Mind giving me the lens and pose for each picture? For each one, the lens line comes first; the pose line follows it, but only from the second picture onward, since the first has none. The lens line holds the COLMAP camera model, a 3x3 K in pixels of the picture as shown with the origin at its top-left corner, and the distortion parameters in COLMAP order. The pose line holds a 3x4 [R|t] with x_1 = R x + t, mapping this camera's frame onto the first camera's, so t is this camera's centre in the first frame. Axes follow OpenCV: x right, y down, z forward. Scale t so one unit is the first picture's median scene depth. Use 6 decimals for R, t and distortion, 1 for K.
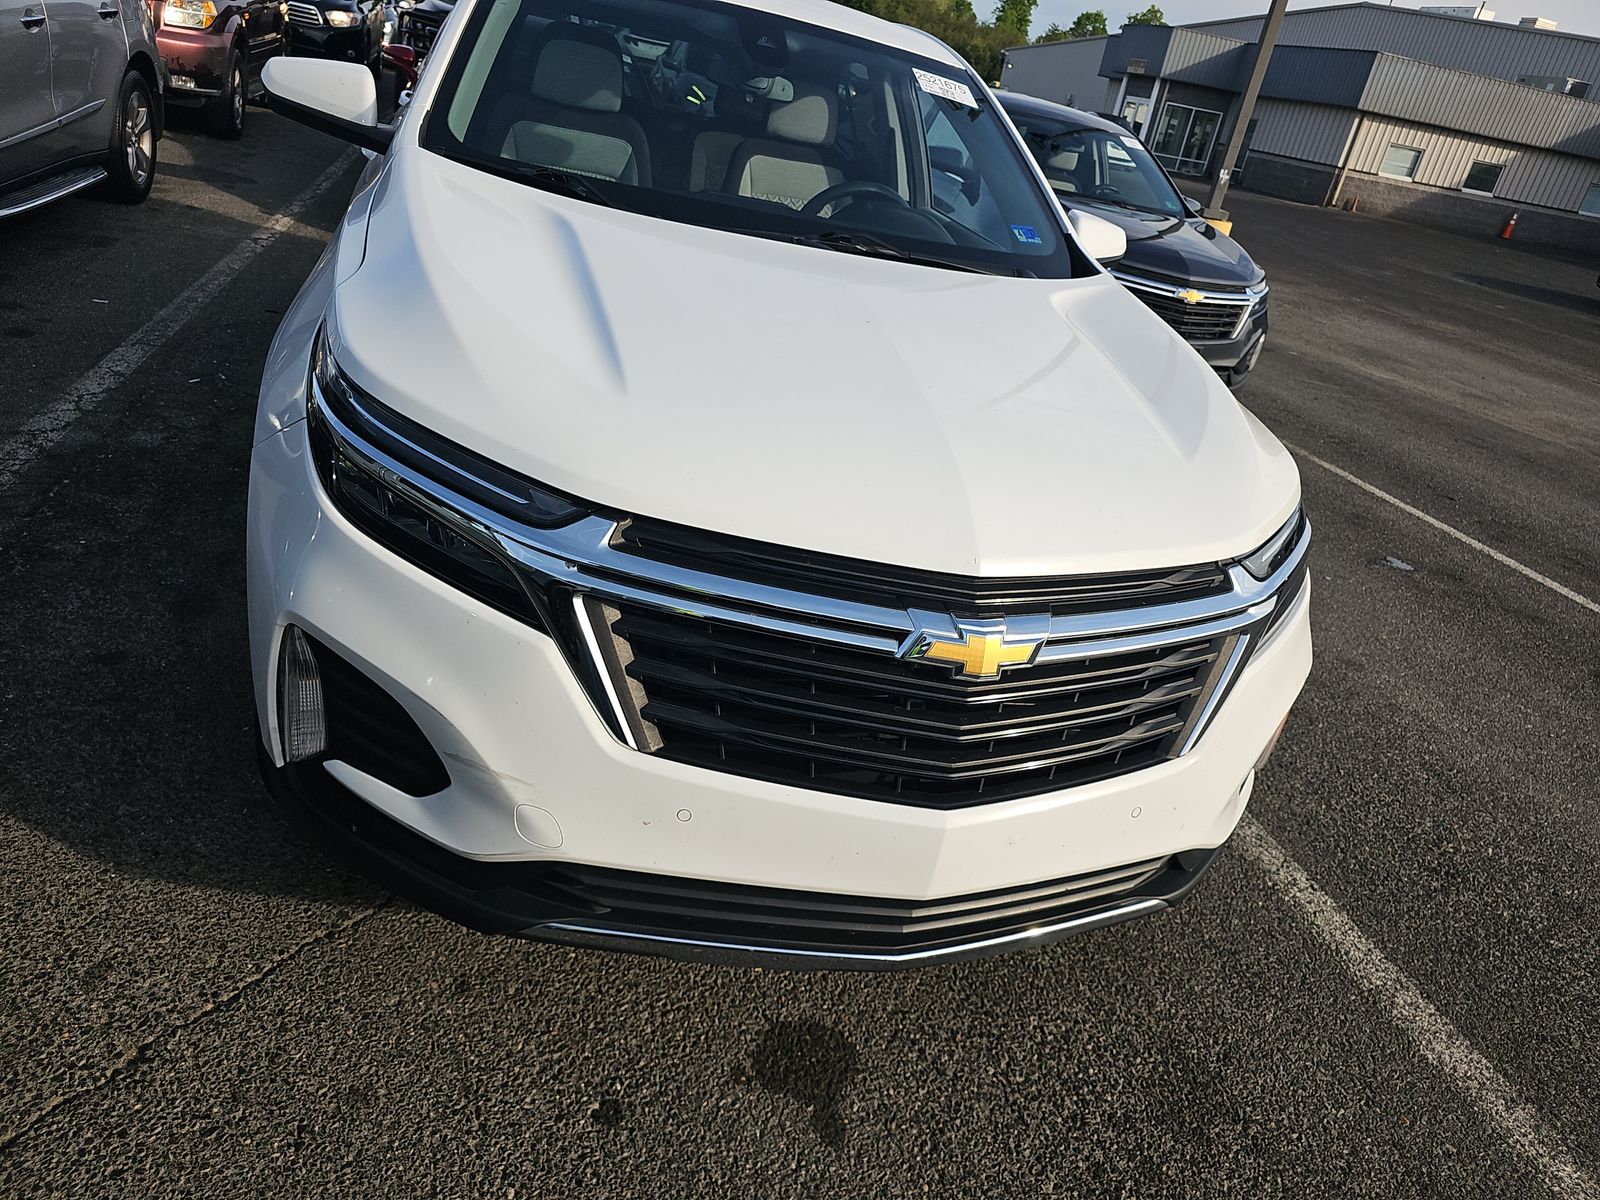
lens RADIAL K [[1063.6, 0, 776.5], [0, 1063.6, 599.9], [0, 0, 1]] dist [0.022538, -0.017211]
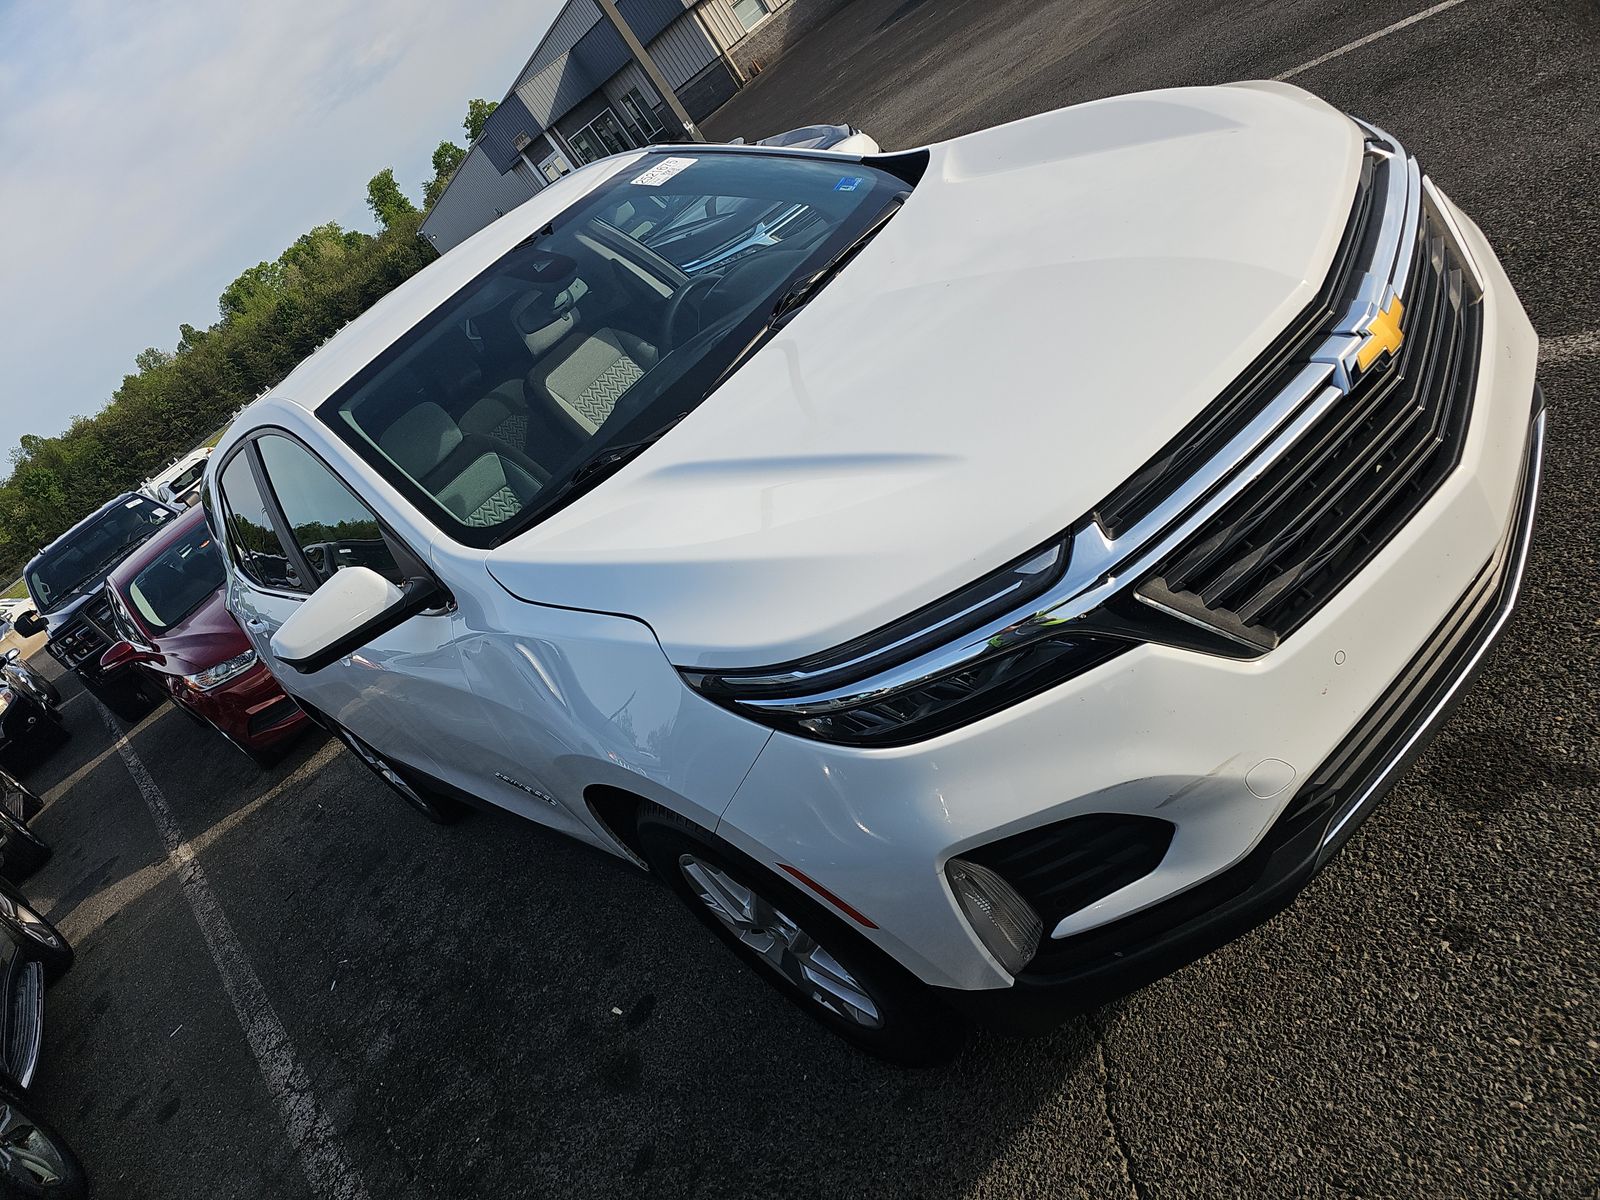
lens RADIAL K [[1058.4, 0, 762.3], [0, 1058.4, 636.5], [0, 0, 1]] dist [0.037471, -0.031184]
pose [[0.604609, -0.789505, 0.105496, -0.416638], [0.794781, 0.606725, -0.014406, -0.190334], [-0.052634, 0.092556, 0.994315, 0.005333]]
